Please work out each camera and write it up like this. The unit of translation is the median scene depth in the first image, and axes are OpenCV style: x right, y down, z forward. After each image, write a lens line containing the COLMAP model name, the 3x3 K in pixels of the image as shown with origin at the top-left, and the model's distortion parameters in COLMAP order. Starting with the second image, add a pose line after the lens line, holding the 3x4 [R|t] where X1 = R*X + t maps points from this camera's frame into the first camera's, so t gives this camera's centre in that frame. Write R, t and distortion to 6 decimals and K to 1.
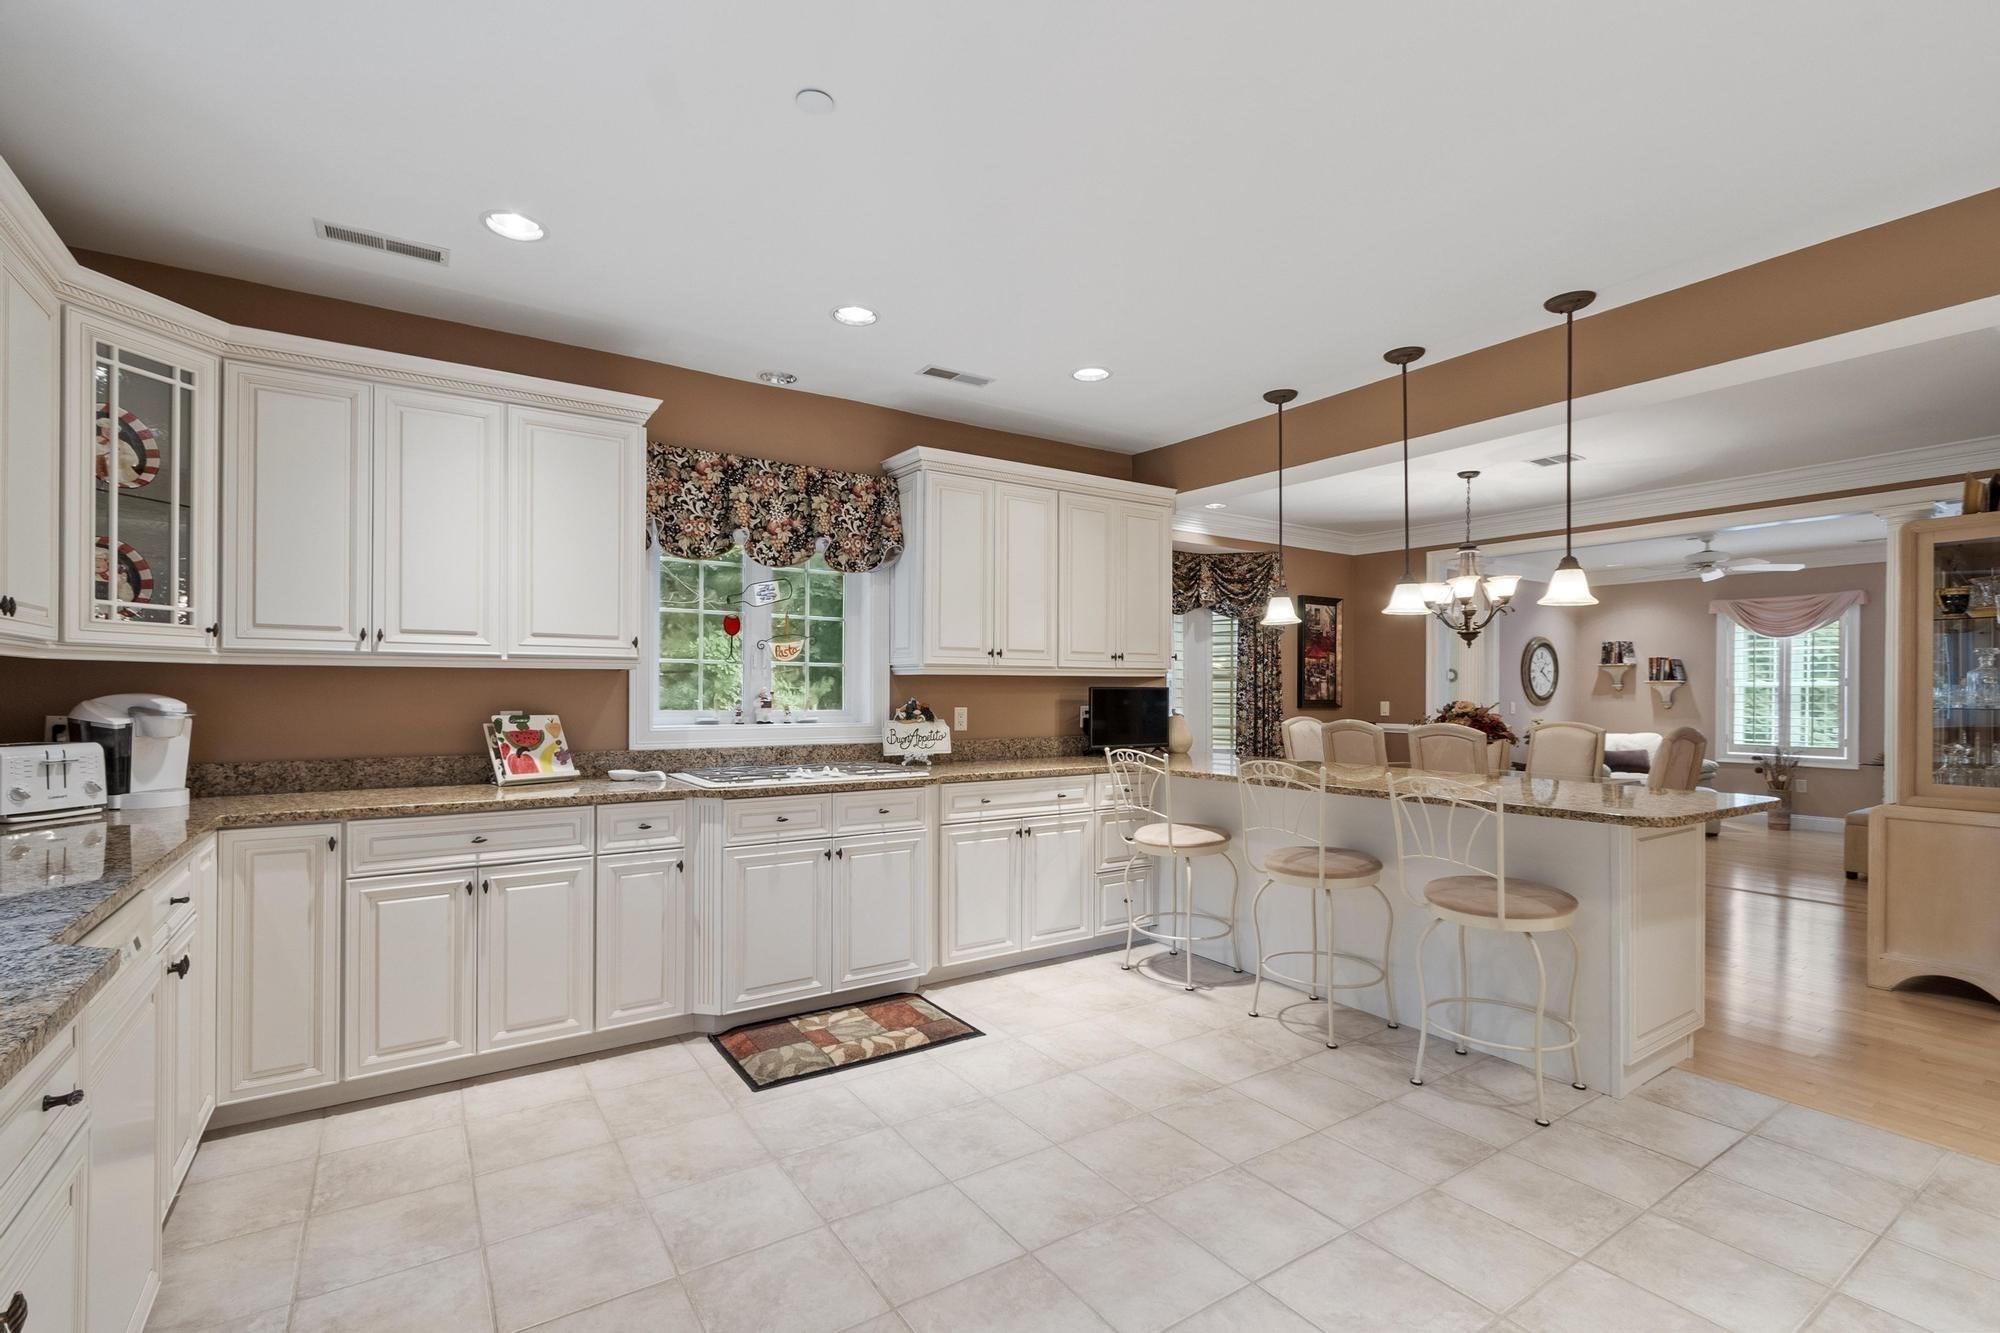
lens RADIAL K [[878.5, 0, 1014.7], [0, 878.5, 682.8], [0, 0, 1]] dist [-0.000393, 0.000377]
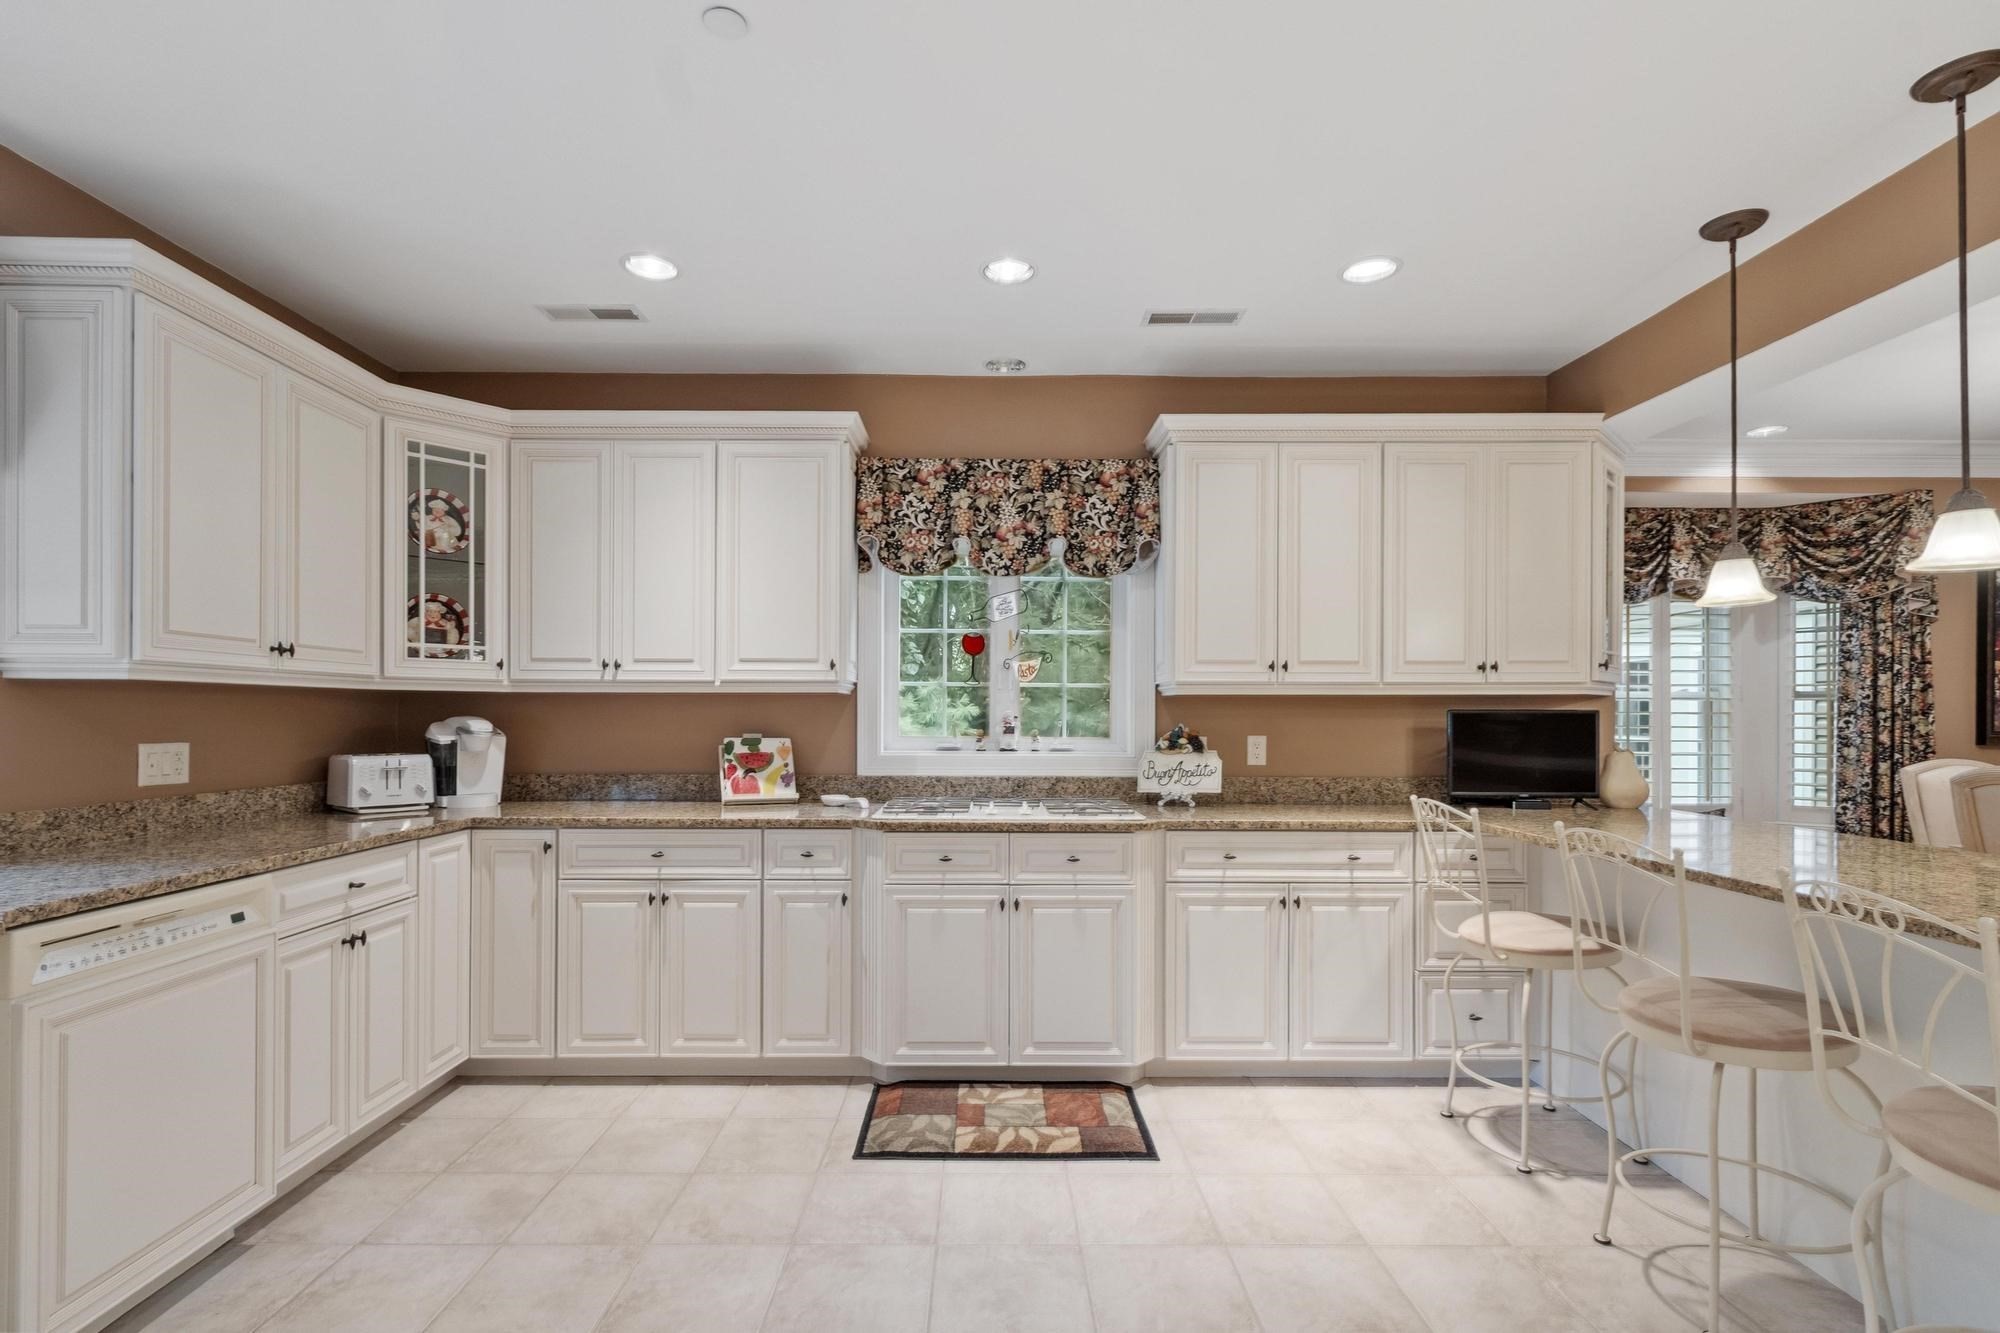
lens RADIAL K [[943.5, 0, 998.0], [0, 943.5, 709.7], [0, 0, 1]] dist [0.003744, -0.001877]
pose [[0.835259, -0.002560, -0.549851, 0.232253], [0.004011, 0.999991, 0.001436, 0.002178], [0.549842, -0.003405, 0.835261, 0.175594]]
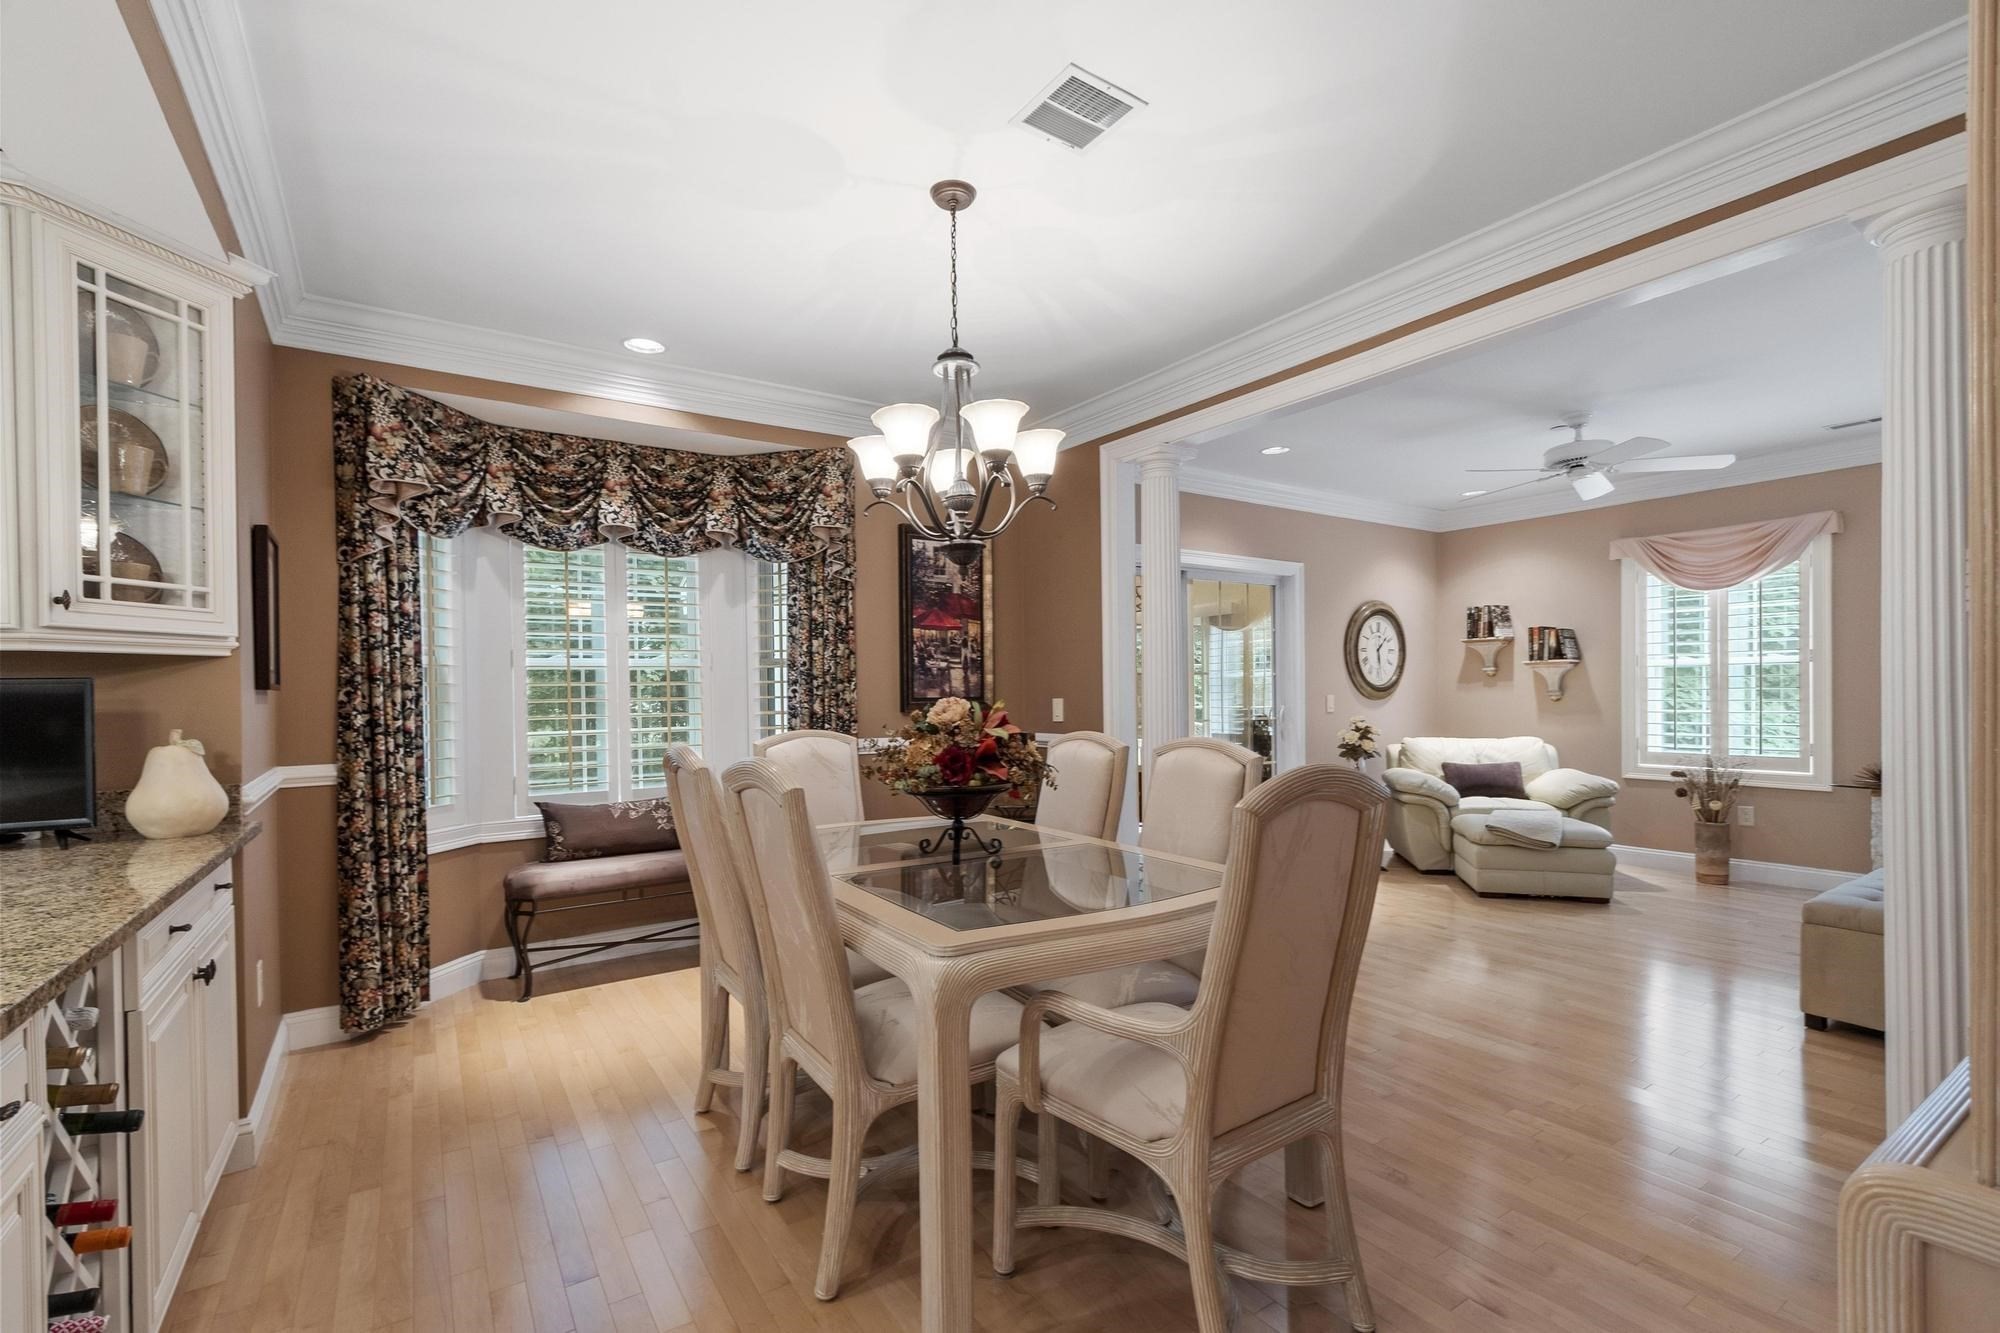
lens RADIAL K [[878.5, 0, 992.3], [0, 878.5, 684.1], [0, 0, 1]] dist [-0.000393, 0.000377]
pose [[0.999863, -0.016536, 0.000038, 0.753104], [0.016536, 0.999857, 0.003436, 0.017131], [-0.000095, -0.003435, 0.999994, 0.775344]]
